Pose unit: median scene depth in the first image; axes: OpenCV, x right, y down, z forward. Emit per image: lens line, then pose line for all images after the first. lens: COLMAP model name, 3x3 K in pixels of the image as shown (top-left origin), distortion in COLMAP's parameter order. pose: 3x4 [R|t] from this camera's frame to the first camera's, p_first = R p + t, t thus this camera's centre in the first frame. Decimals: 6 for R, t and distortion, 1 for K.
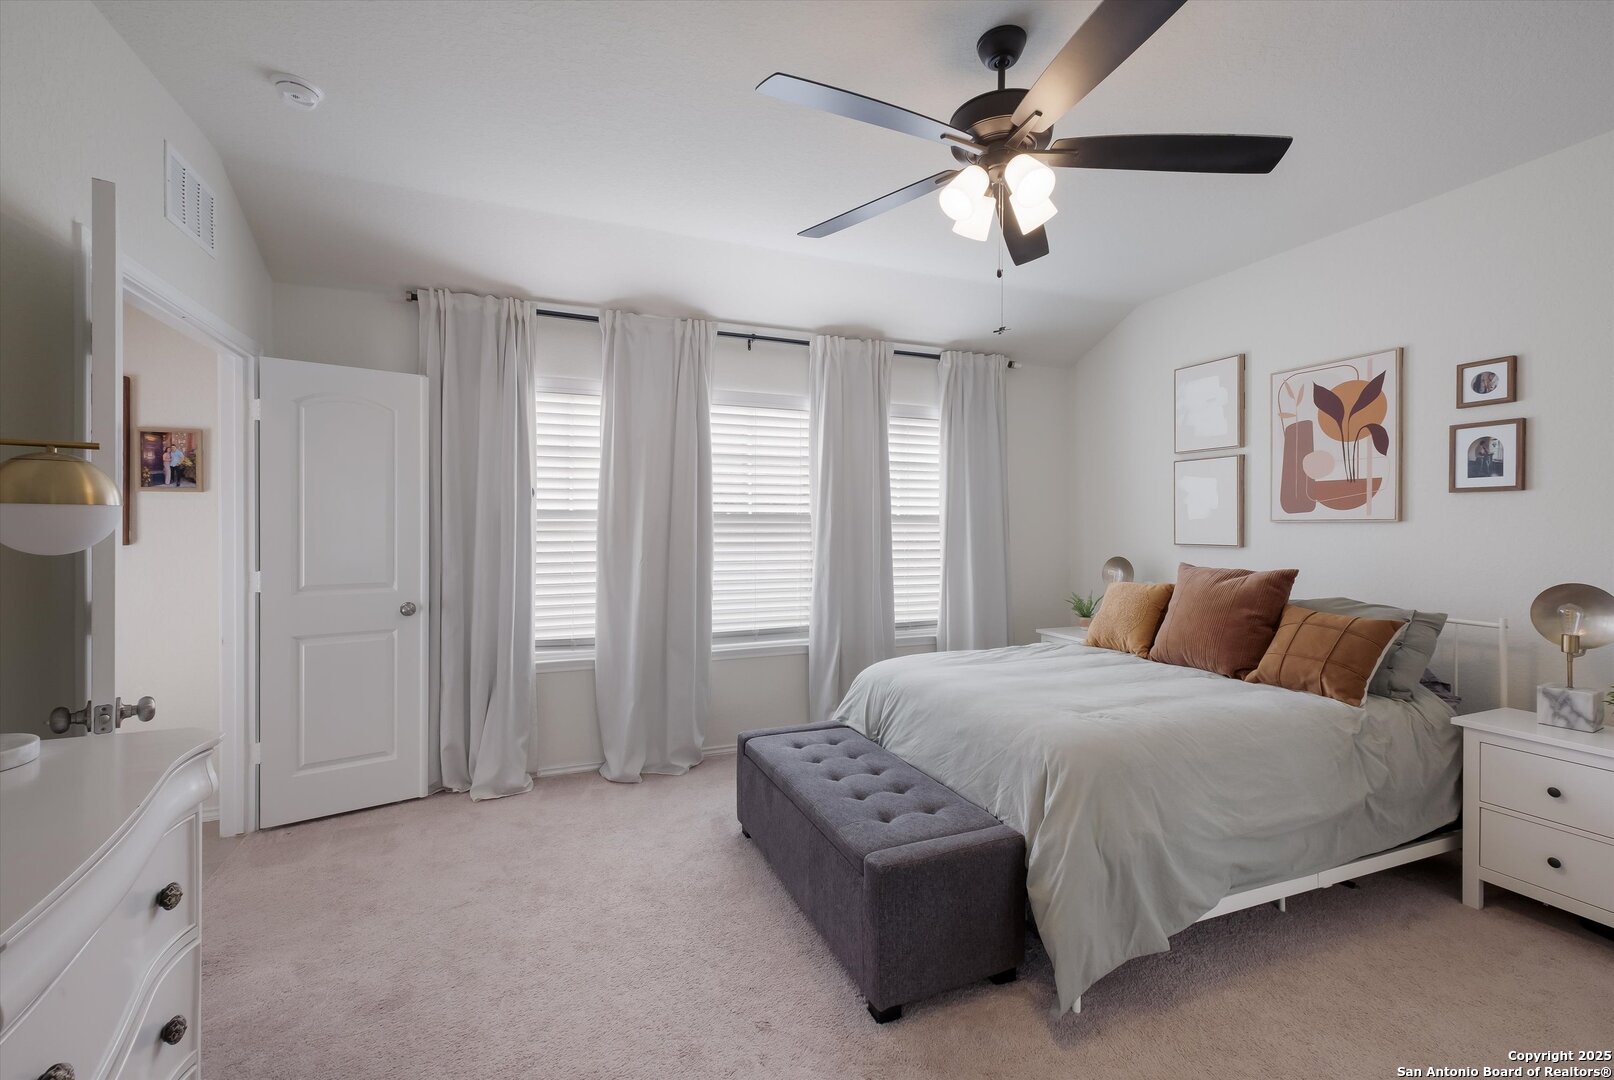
lens RADIAL K [[699.5, 0, 806.1], [0, 699.5, 525.5], [0, 0, 1]] dist [0.004068, -0.000079]
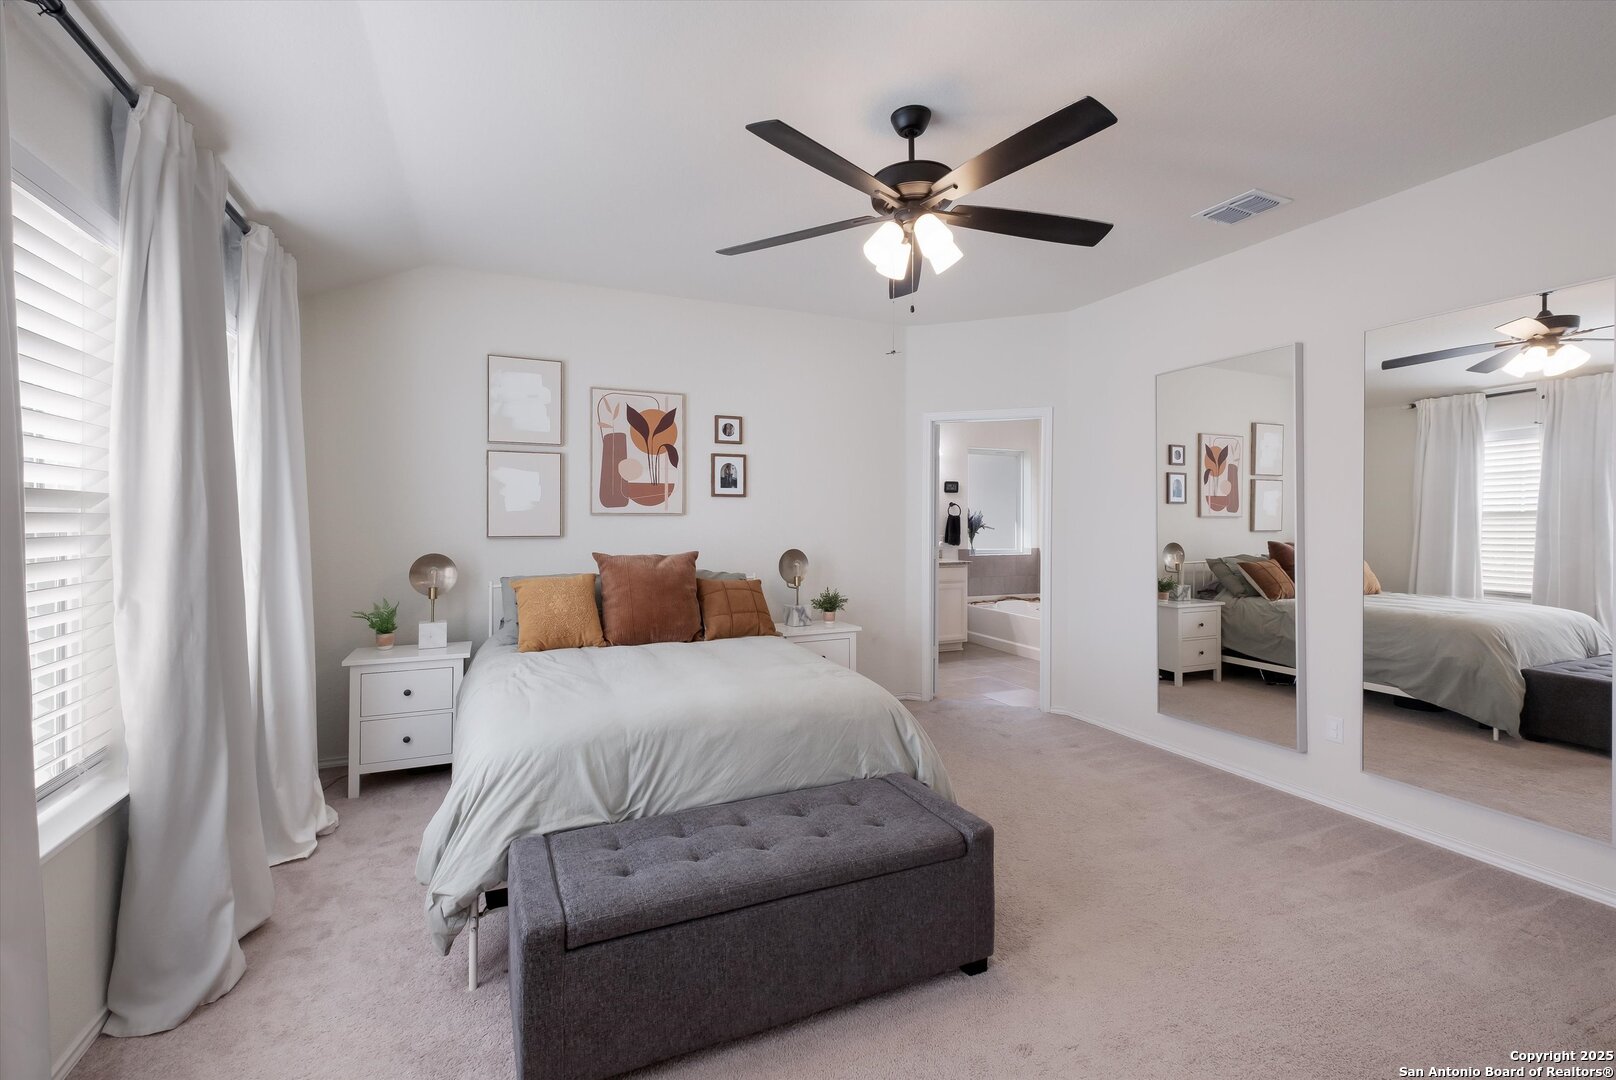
lens RADIAL K [[700.4, 0, 807.1], [0, 700.4, 525.5], [0, 0, 1]] dist [0.004068, -0.000079]
pose [[-0.033040, -0.014983, 0.999342, -0.574654], [-0.004052, 0.999881, 0.014857, -0.006343], [-0.999446, -0.003559, -0.033097, 0.762551]]
